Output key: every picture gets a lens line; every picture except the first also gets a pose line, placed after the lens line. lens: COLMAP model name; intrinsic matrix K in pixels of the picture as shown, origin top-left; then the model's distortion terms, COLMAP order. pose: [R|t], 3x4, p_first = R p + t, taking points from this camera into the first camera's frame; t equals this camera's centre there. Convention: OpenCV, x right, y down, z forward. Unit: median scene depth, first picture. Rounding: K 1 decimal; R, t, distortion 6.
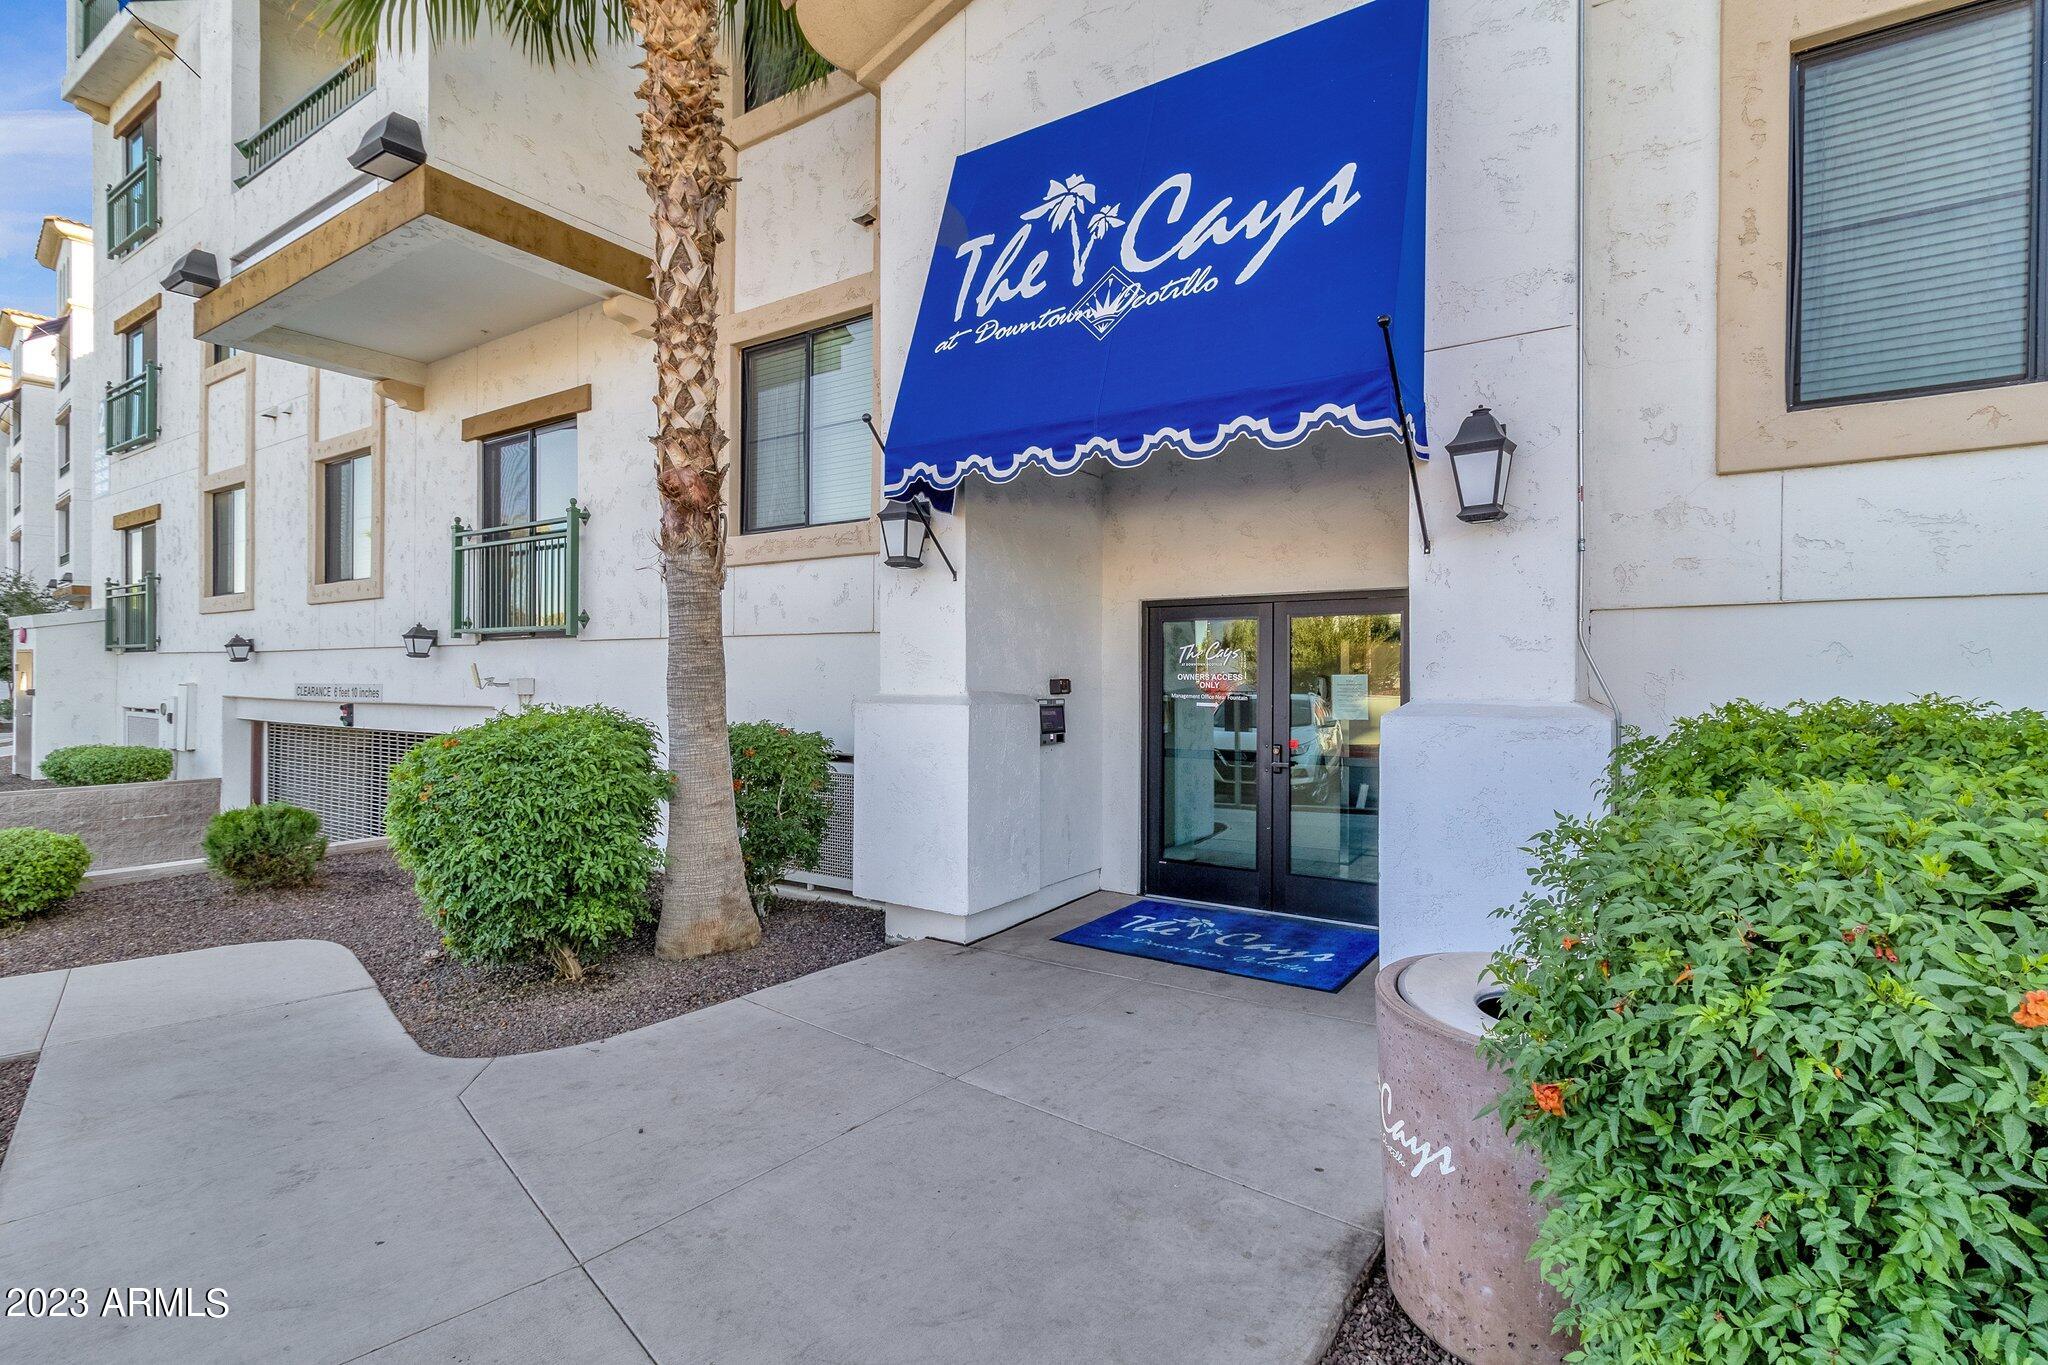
lens RADIAL K [[976.1, 0, 1044.0], [0, 976.1, 678.3], [0, 0, 1]] dist [0.009501, 0.000024]
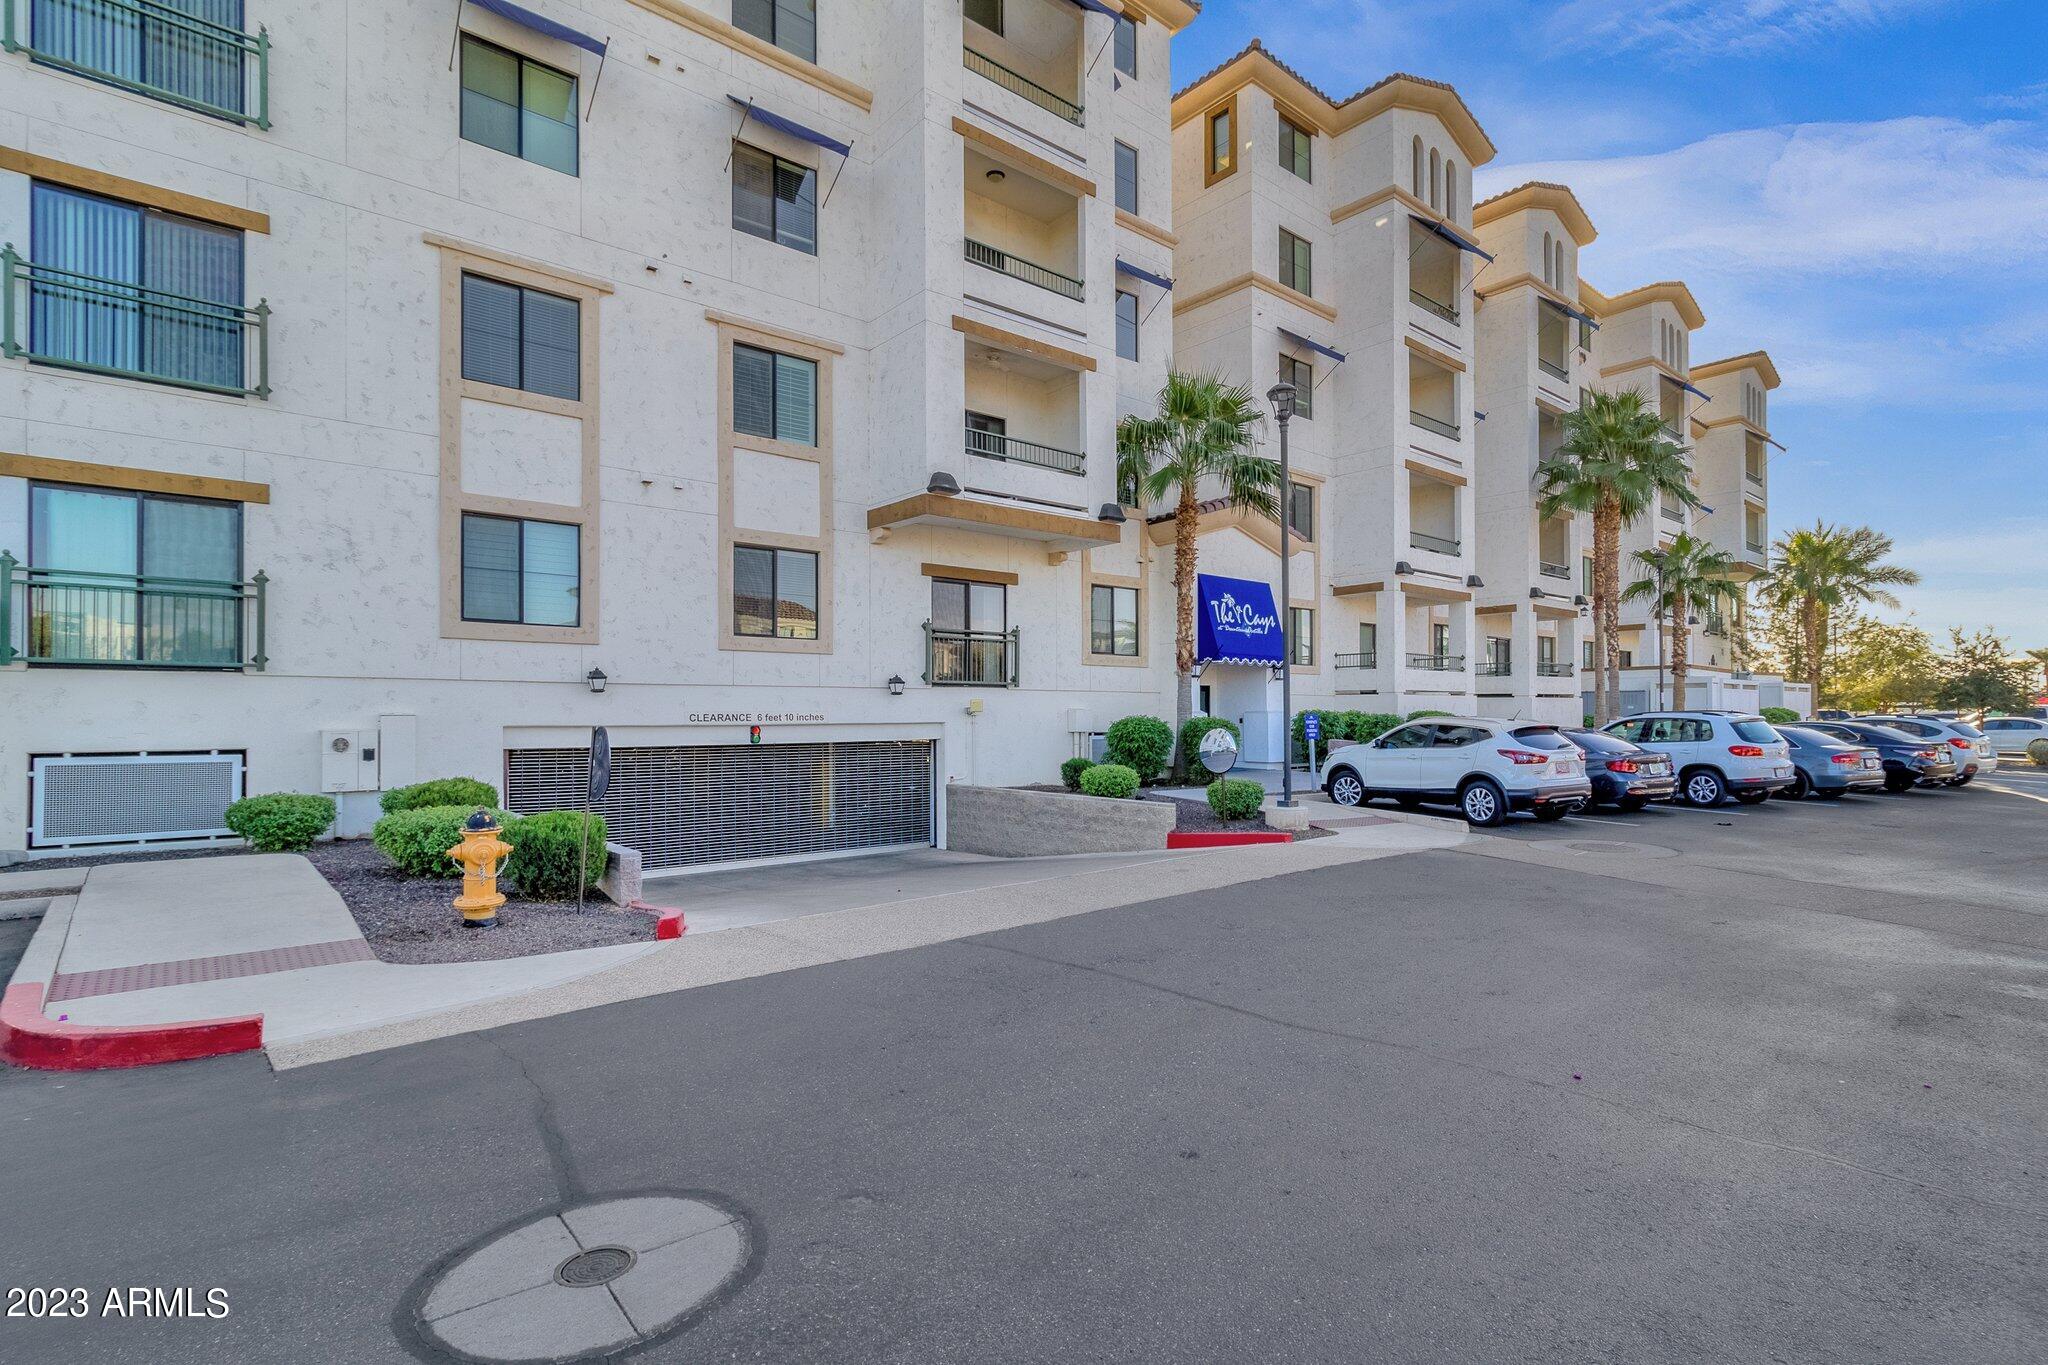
lens RADIAL K [[976.1, 0, 1044.0], [0, 976.1, 678.3], [0, 0, 1]] dist [0.009501, 0.000024]
pose [[0.265833, 0.014167, 0.963915, -4.512542], [-0.010557, 0.999875, -0.011784, -0.066052], [-0.963961, -0.007043, 0.265950, 0.620909]]
